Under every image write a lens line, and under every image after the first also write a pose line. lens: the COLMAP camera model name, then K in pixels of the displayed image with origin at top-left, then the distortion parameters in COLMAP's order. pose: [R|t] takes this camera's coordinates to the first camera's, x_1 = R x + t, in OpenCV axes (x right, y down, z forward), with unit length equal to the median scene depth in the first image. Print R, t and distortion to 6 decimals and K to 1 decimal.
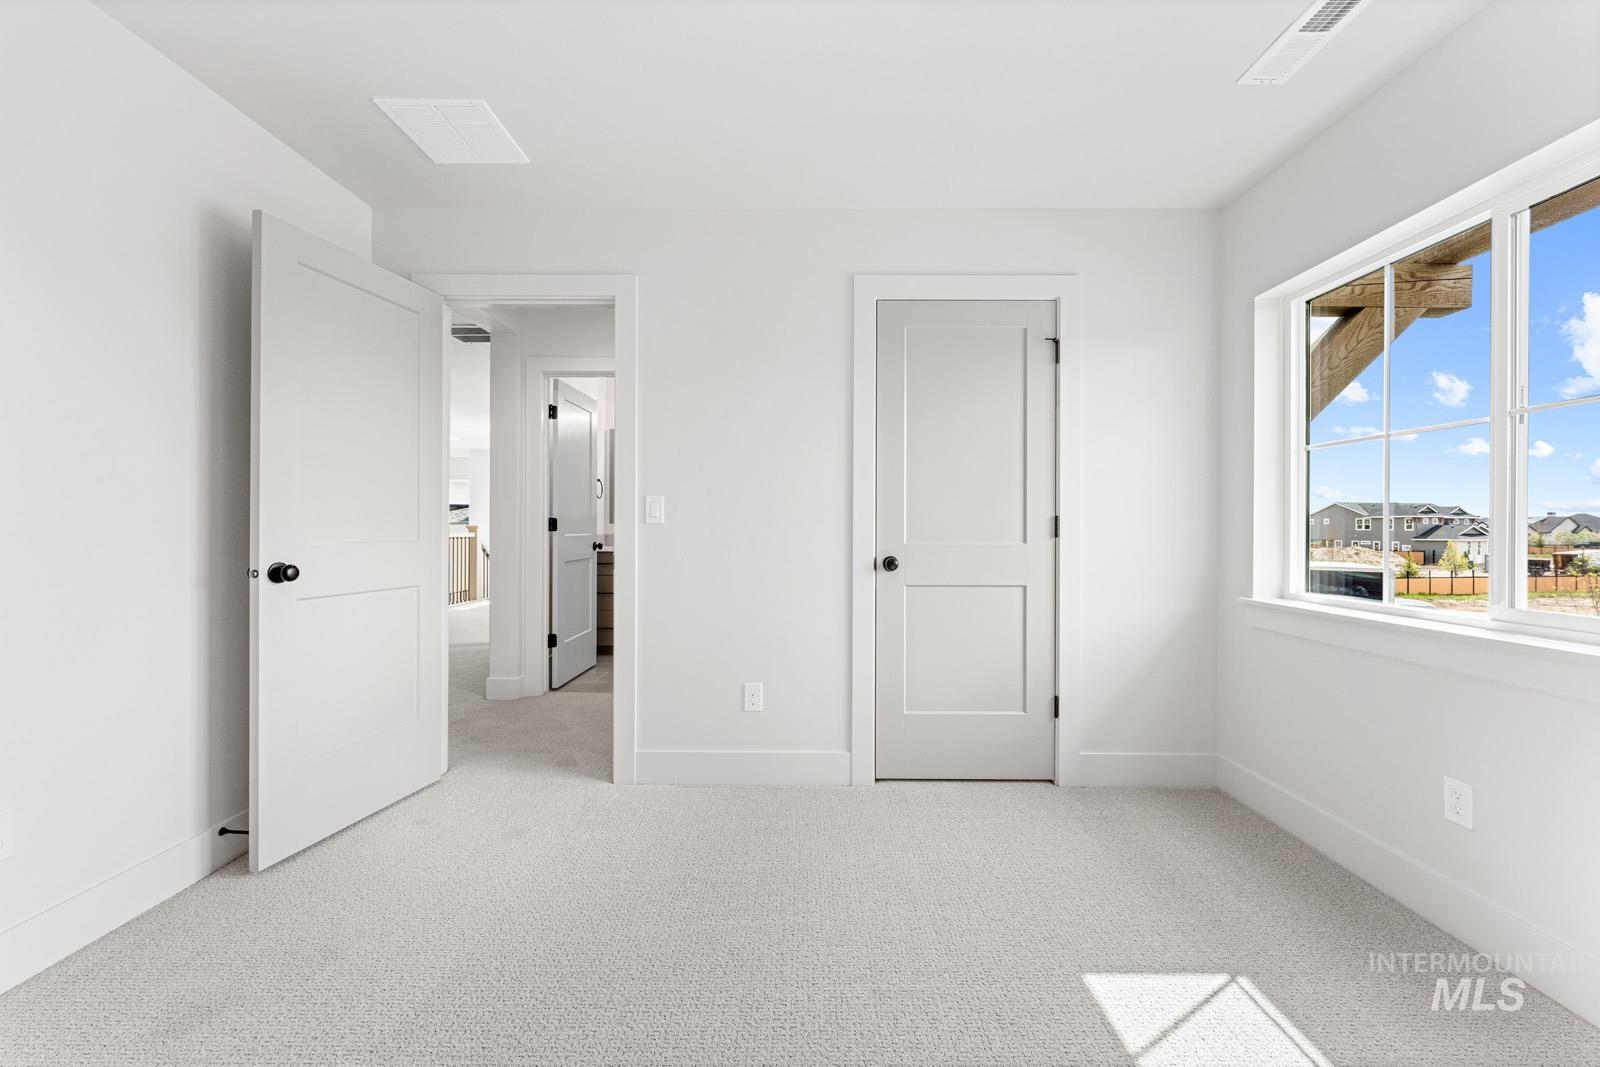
lens RADIAL K [[650.4, 0, 808.7], [0, 650.4, 532.7], [0, 0, 1]] dist [-0.002194, -0.000584]
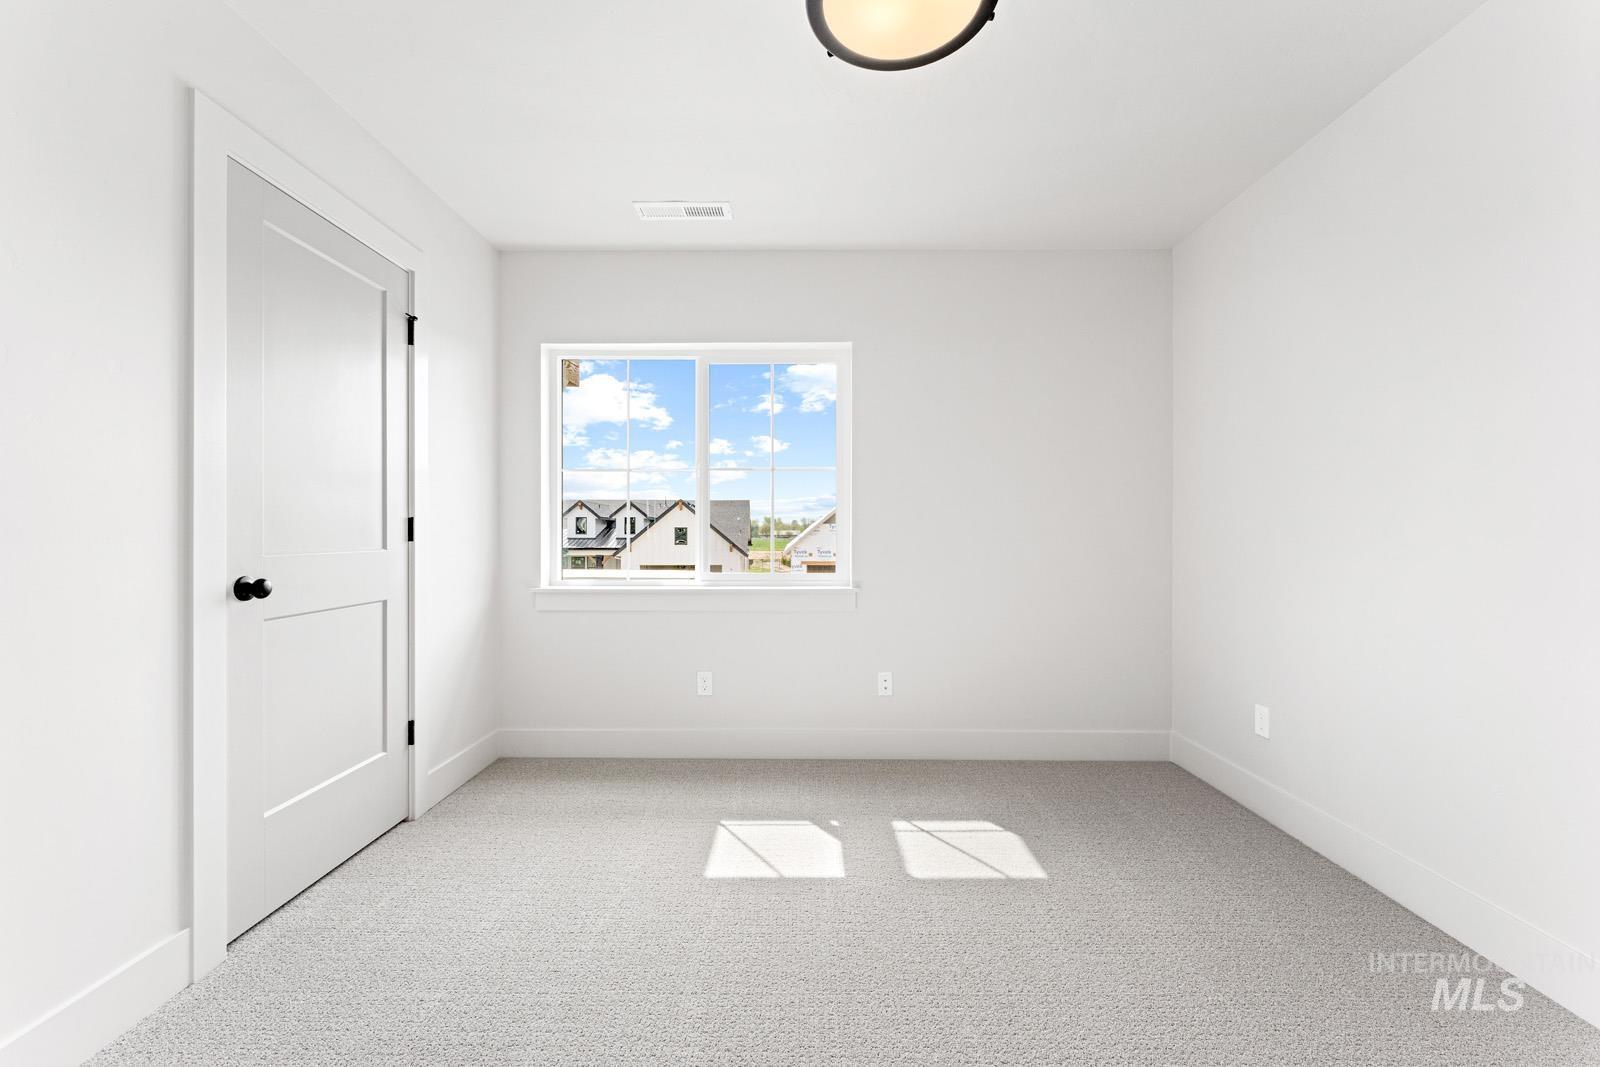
lens RADIAL K [[650.4, 0, 808.7], [0, 650.4, 532.7], [0, 0, 1]] dist [-0.002194, -0.000584]
pose [[-0.014236, -0.006967, 0.999874, -0.511435], [0.001945, 0.999974, 0.006996, -0.008902], [-0.999897, 0.002045, -0.014222, 0.472014]]
